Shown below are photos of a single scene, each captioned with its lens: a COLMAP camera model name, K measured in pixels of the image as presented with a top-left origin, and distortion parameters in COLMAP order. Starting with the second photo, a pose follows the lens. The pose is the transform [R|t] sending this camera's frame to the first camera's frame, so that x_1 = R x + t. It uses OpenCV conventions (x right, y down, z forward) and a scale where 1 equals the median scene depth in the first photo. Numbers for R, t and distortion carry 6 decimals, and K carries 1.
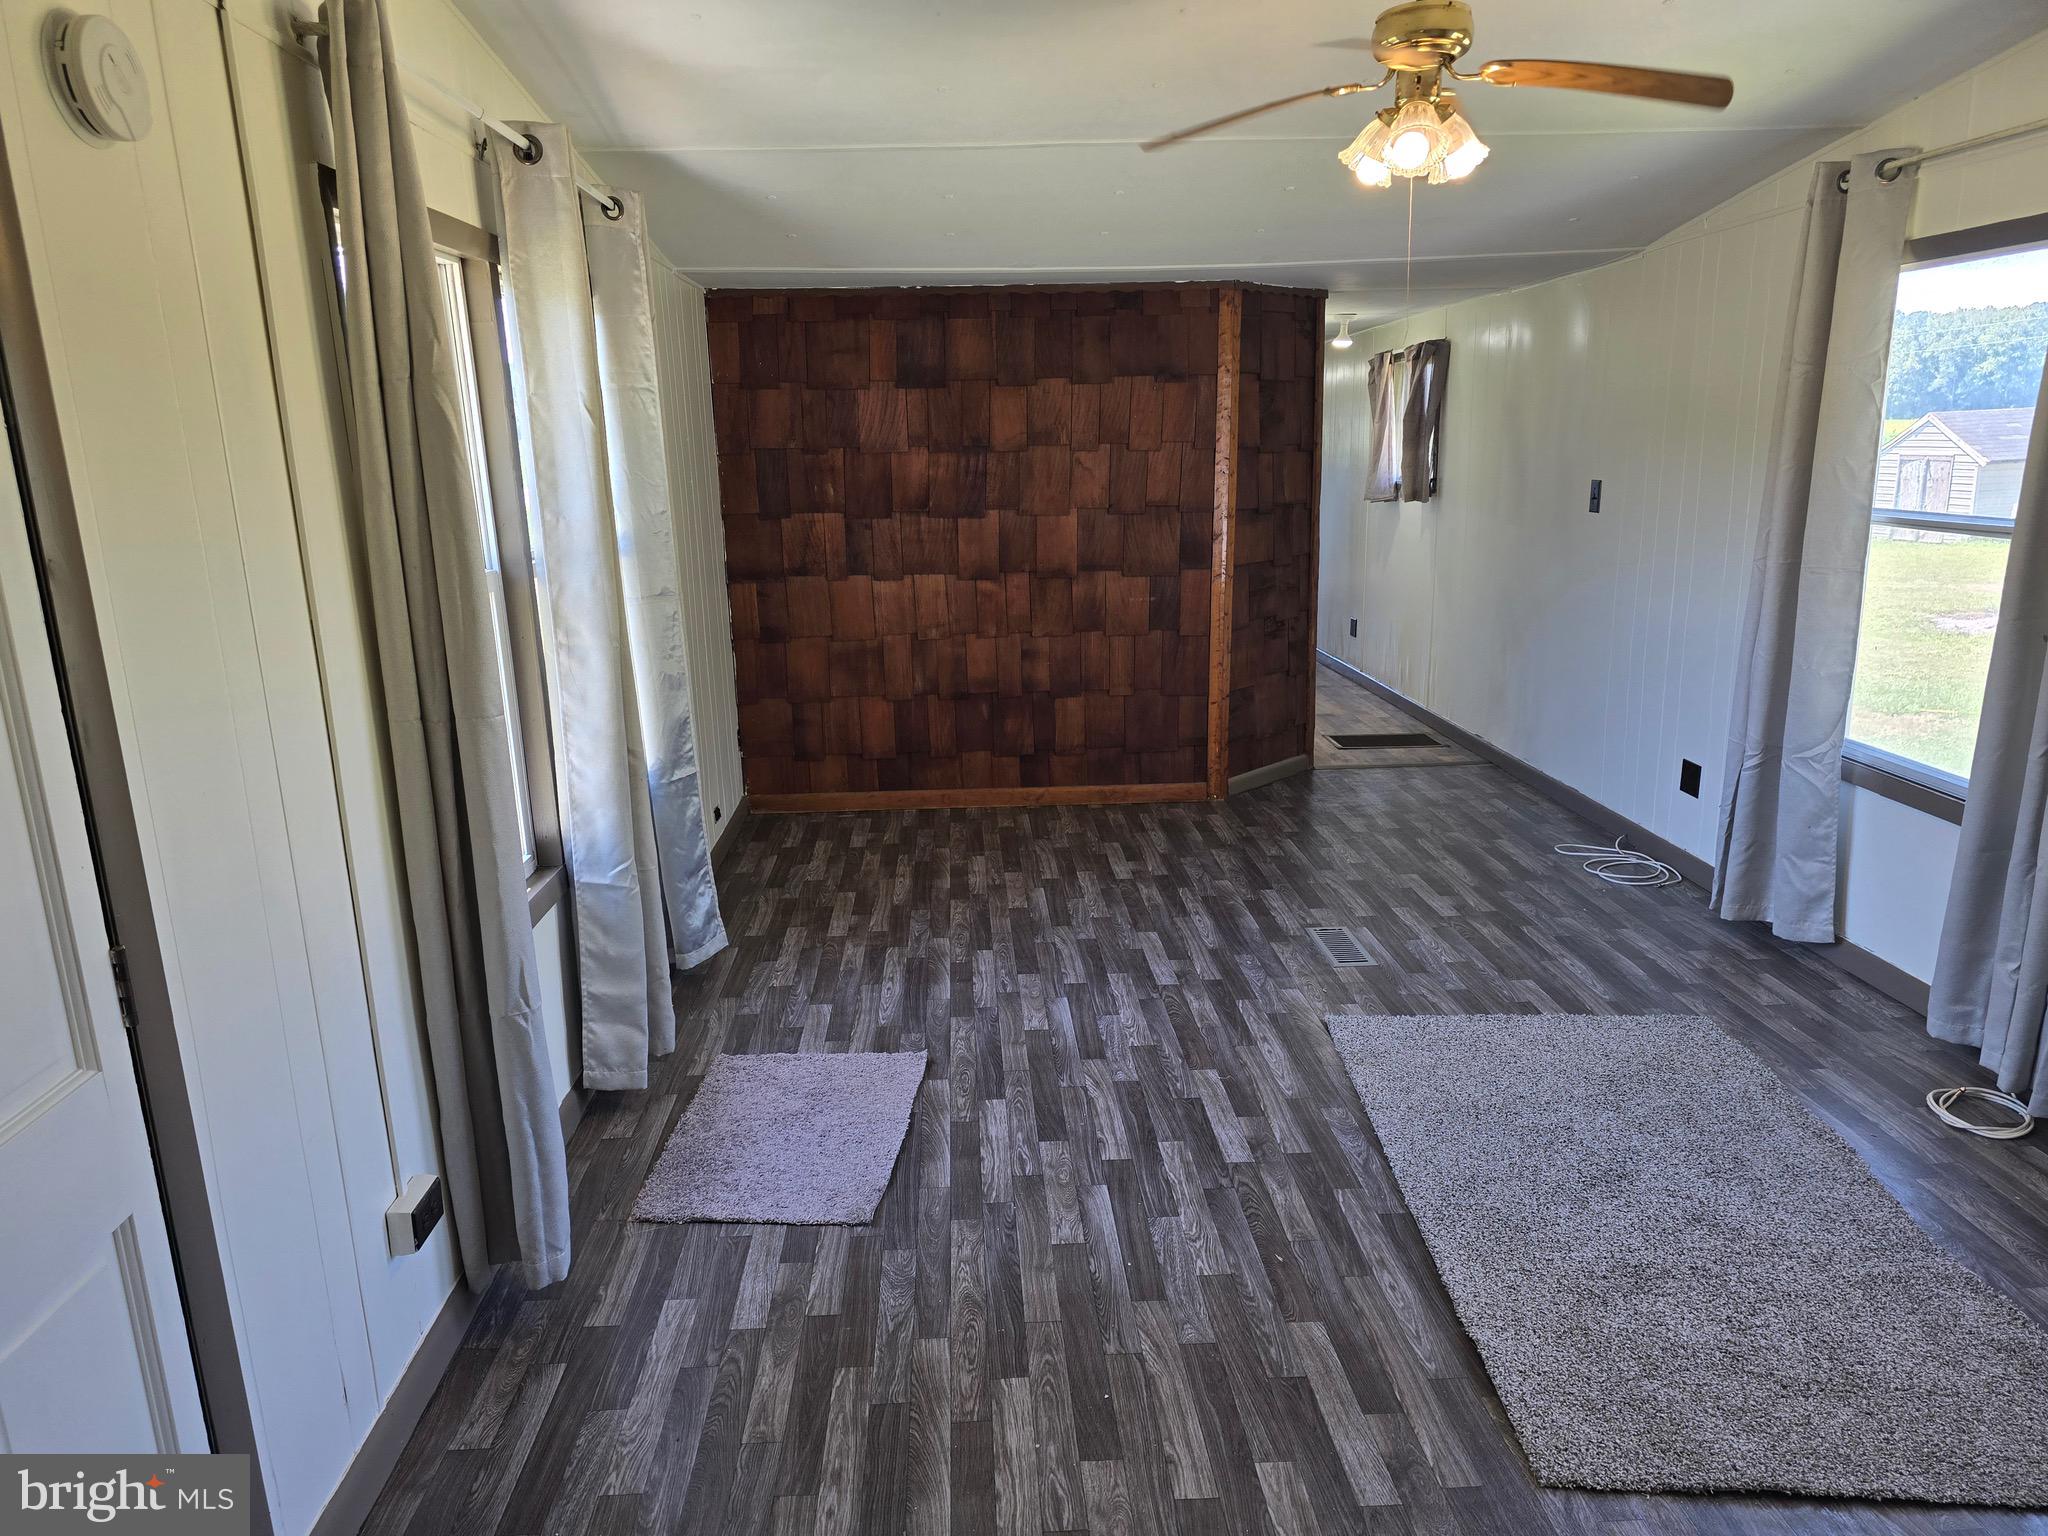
lens RADIAL K [[1354.6, 0, 1018.6], [0, 1354.6, 801.8], [0, 0, 1]] dist [0.073468, -0.116138]
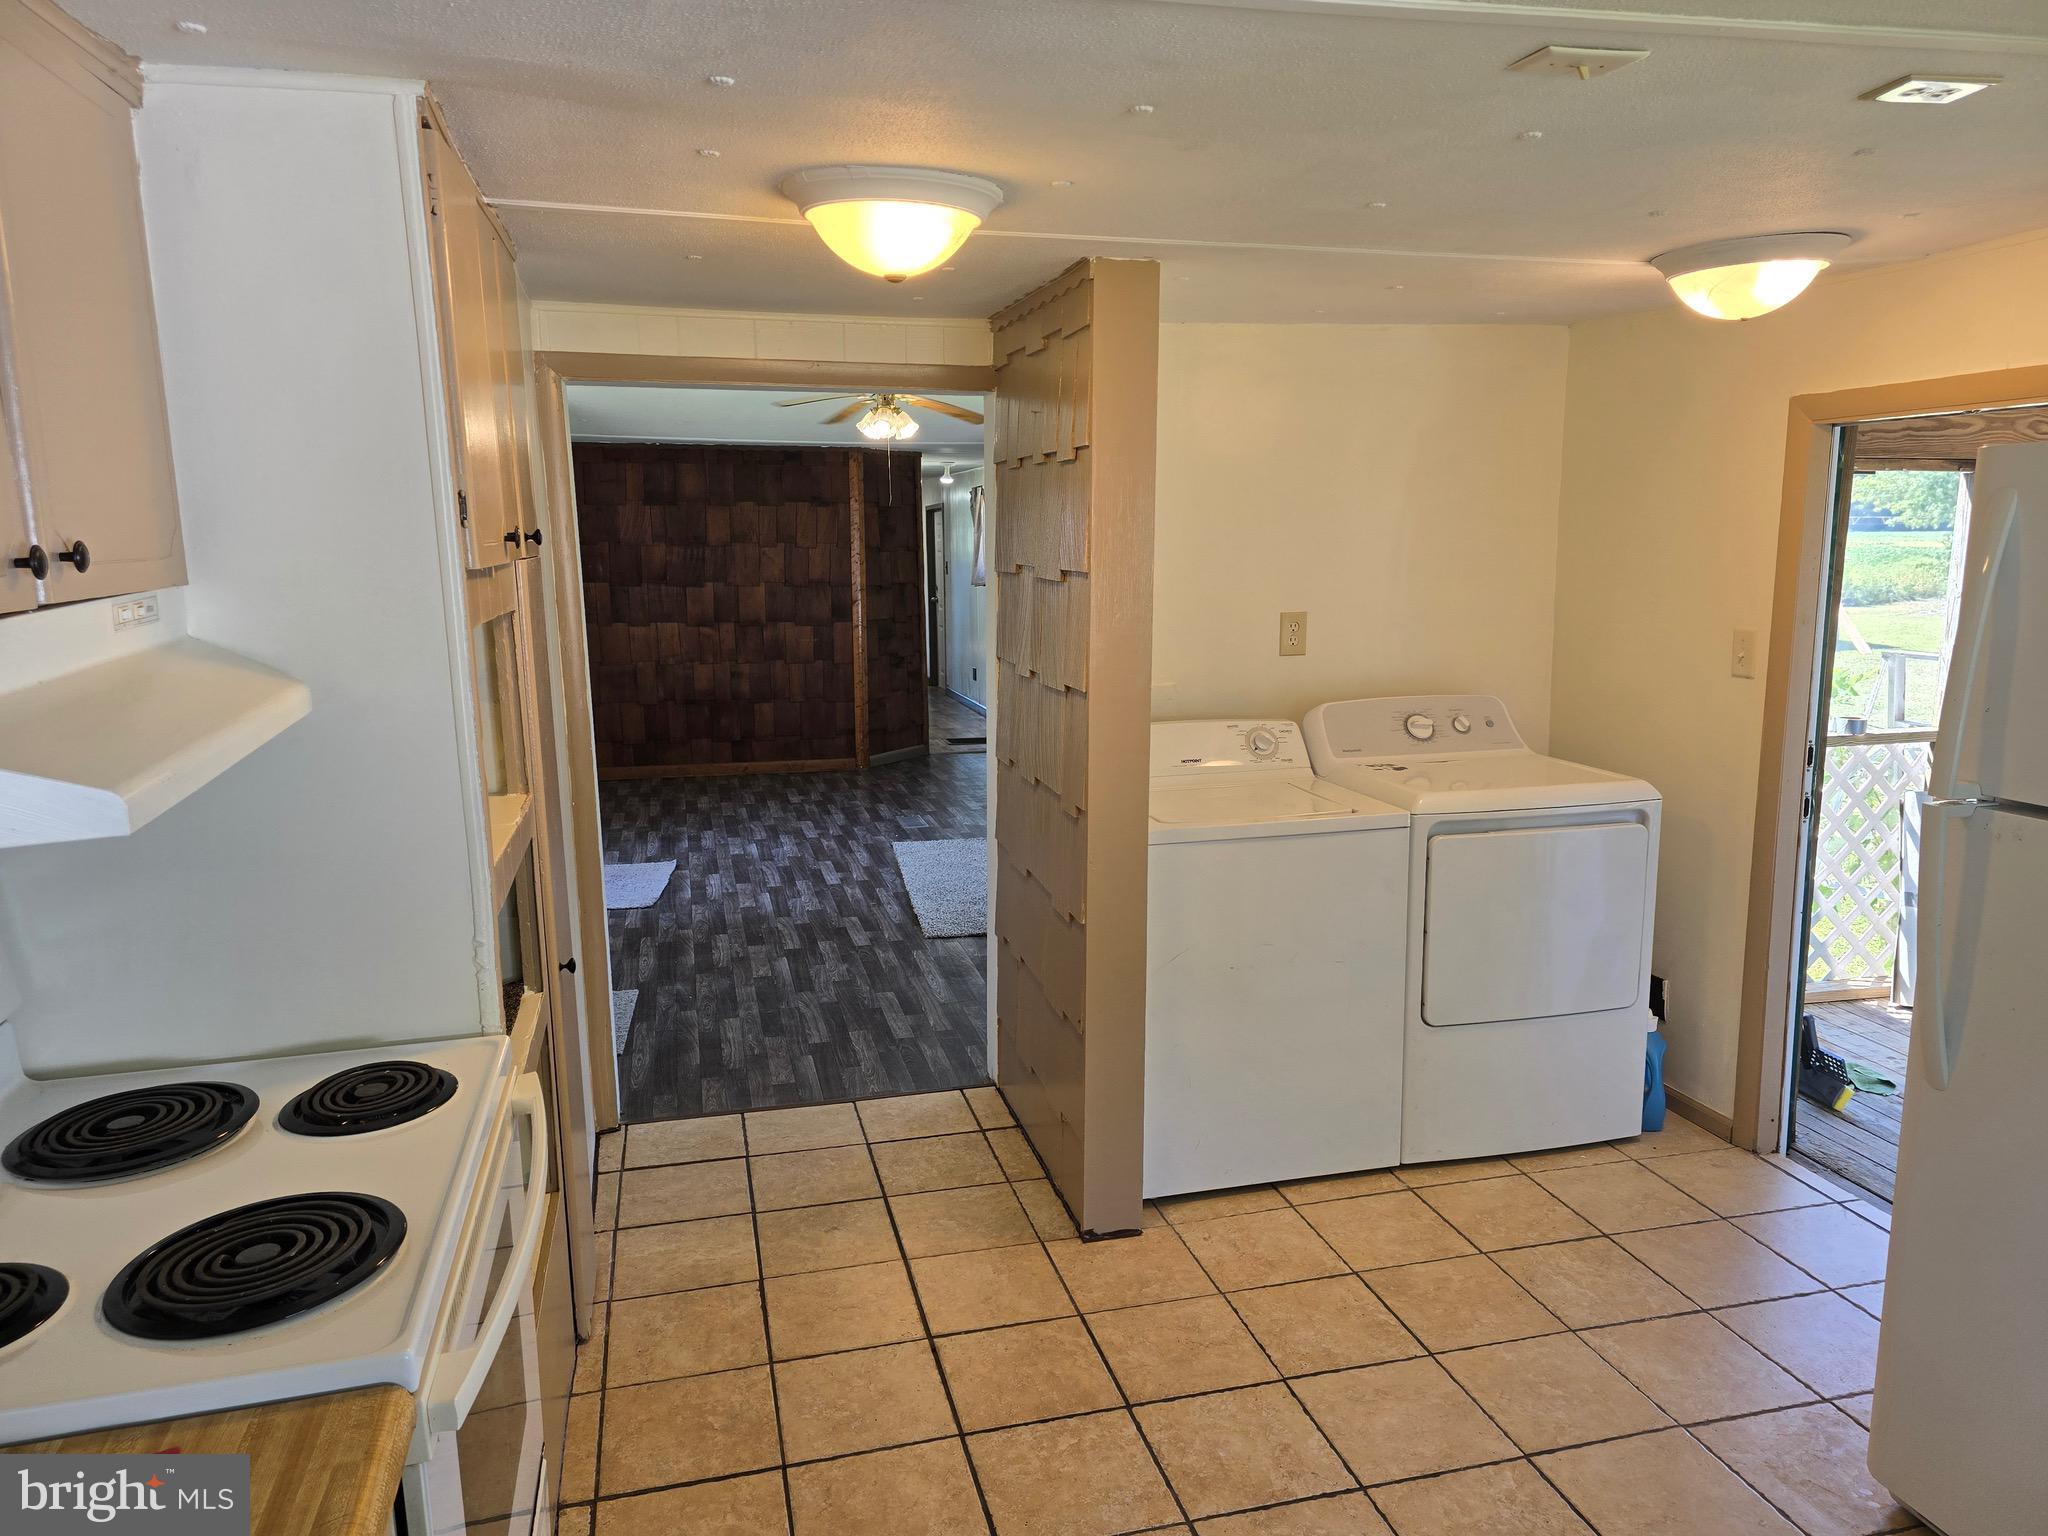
lens RADIAL K [[1336.2, 0, 1024.5], [0, 1336.2, 779.9], [0, 0, 1]] dist [0.139253, -0.227840]
pose [[0.979088, -0.018204, 0.202621, 0.018741], [0.034148, 0.996563, -0.075471, 0.150360], [-0.200551, 0.080812, 0.976345, -0.605663]]
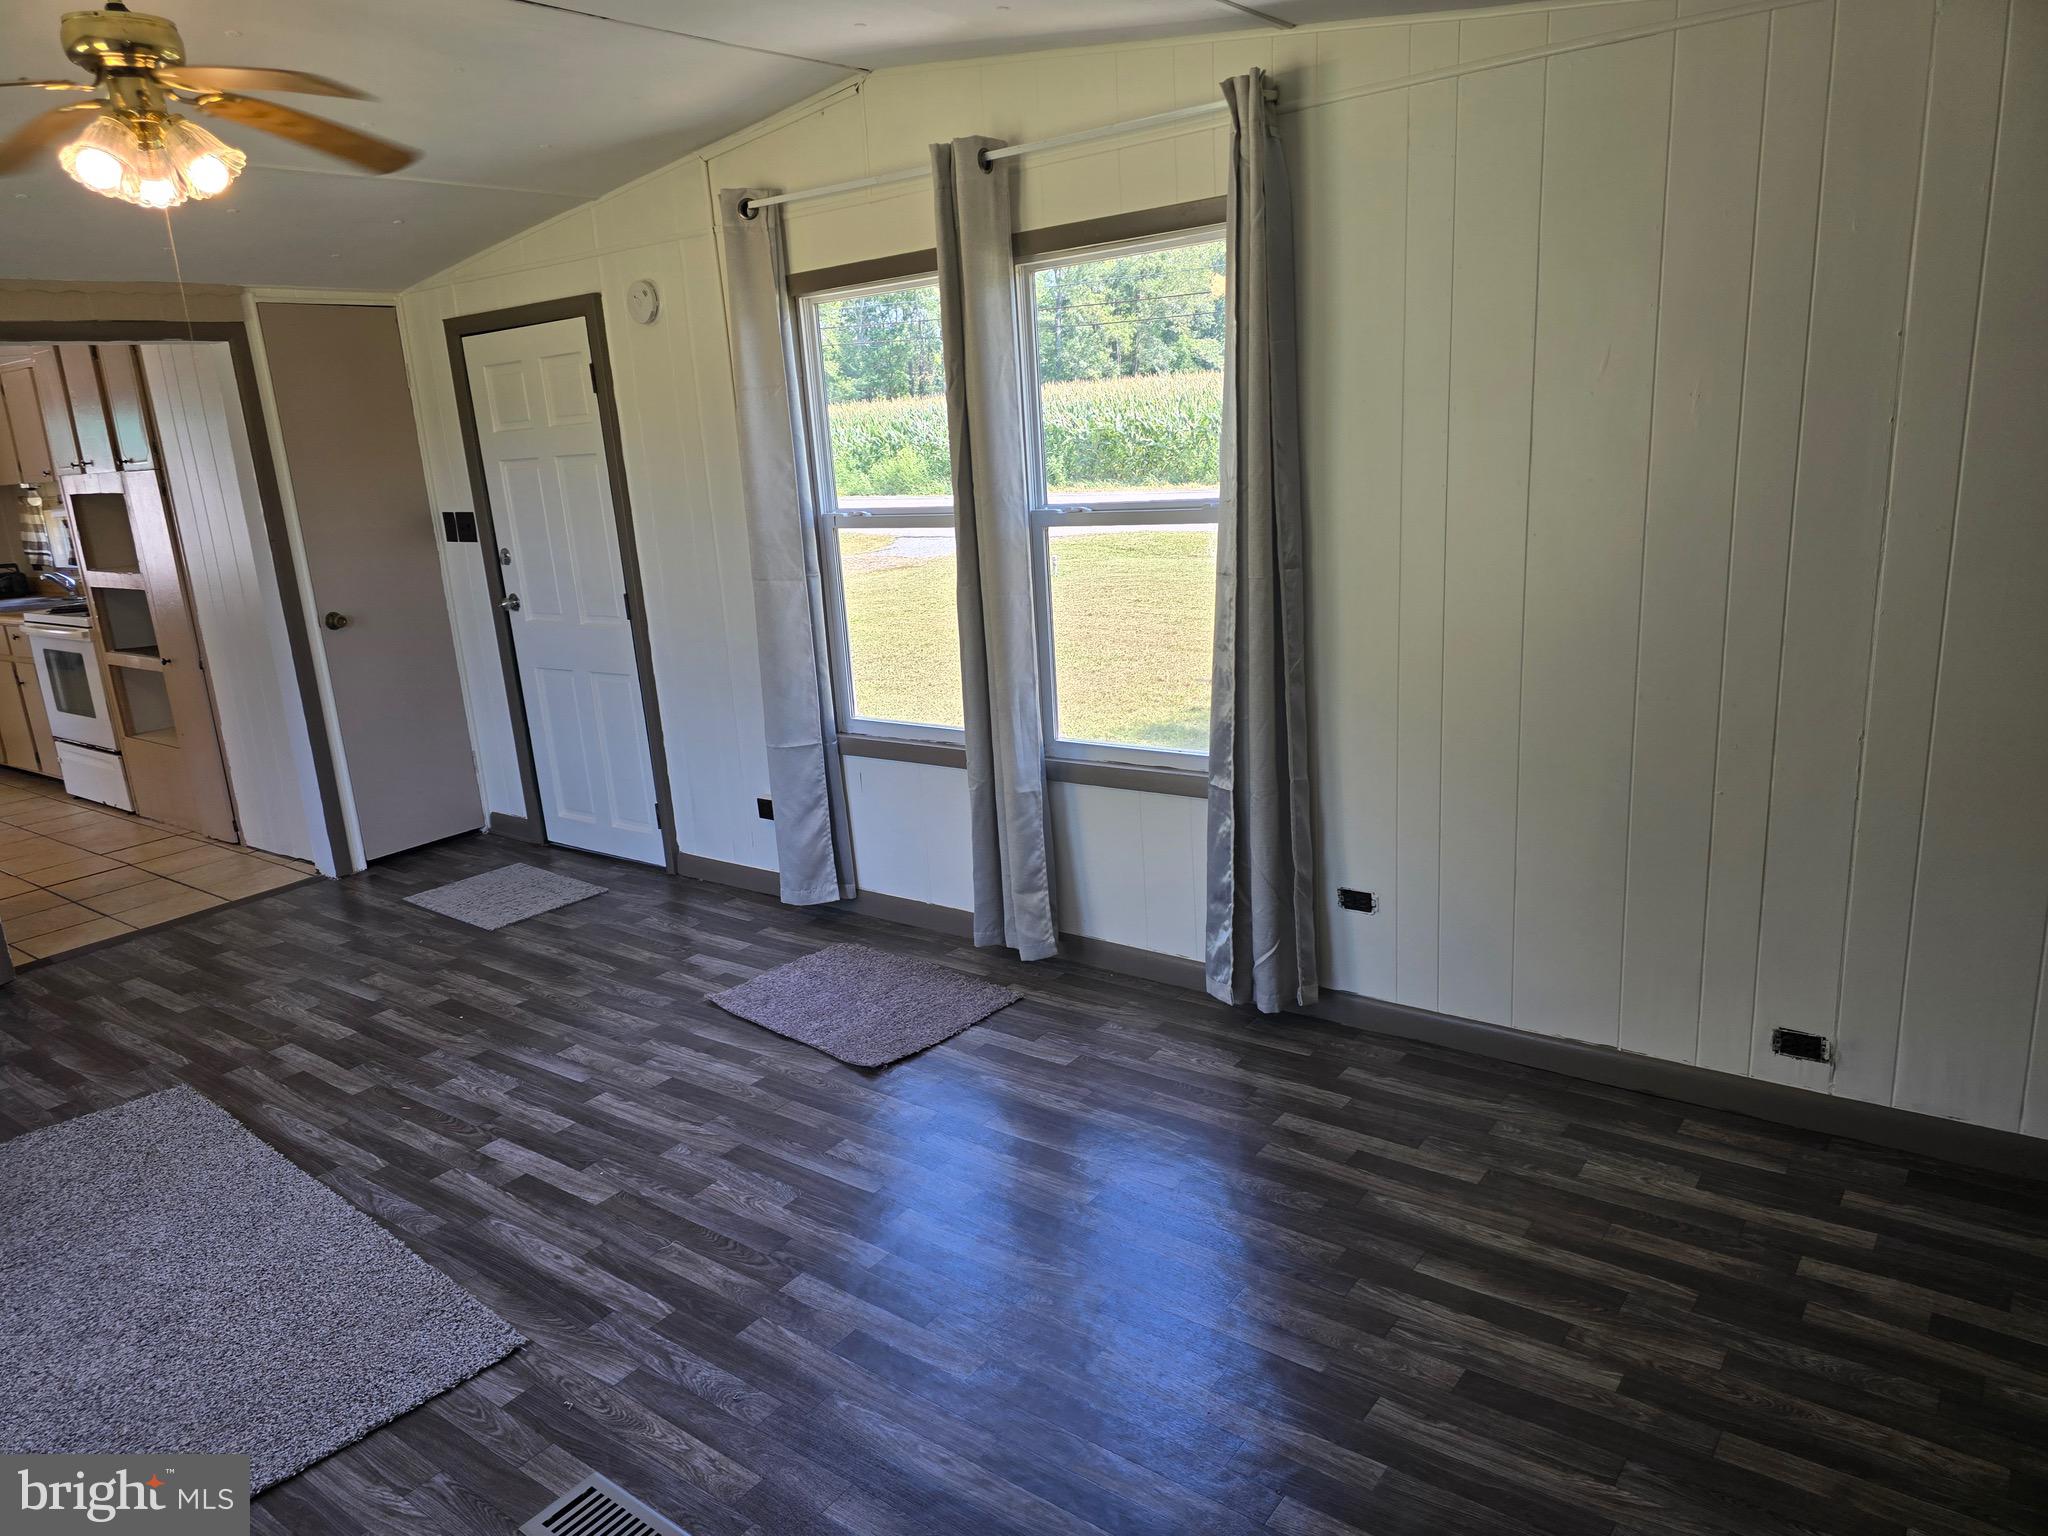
lens RADIAL K [[1338.8, 0, 1062.6], [0, 1338.8, 837.7], [0, 0, 1]] dist [0.072380, -0.079711]
pose [[-0.616025, 0.303702, -0.726827, 0.327115], [-0.122252, 0.874651, 0.469084, -0.281366], [0.778182, 0.377824, -0.501679, 1.000053]]
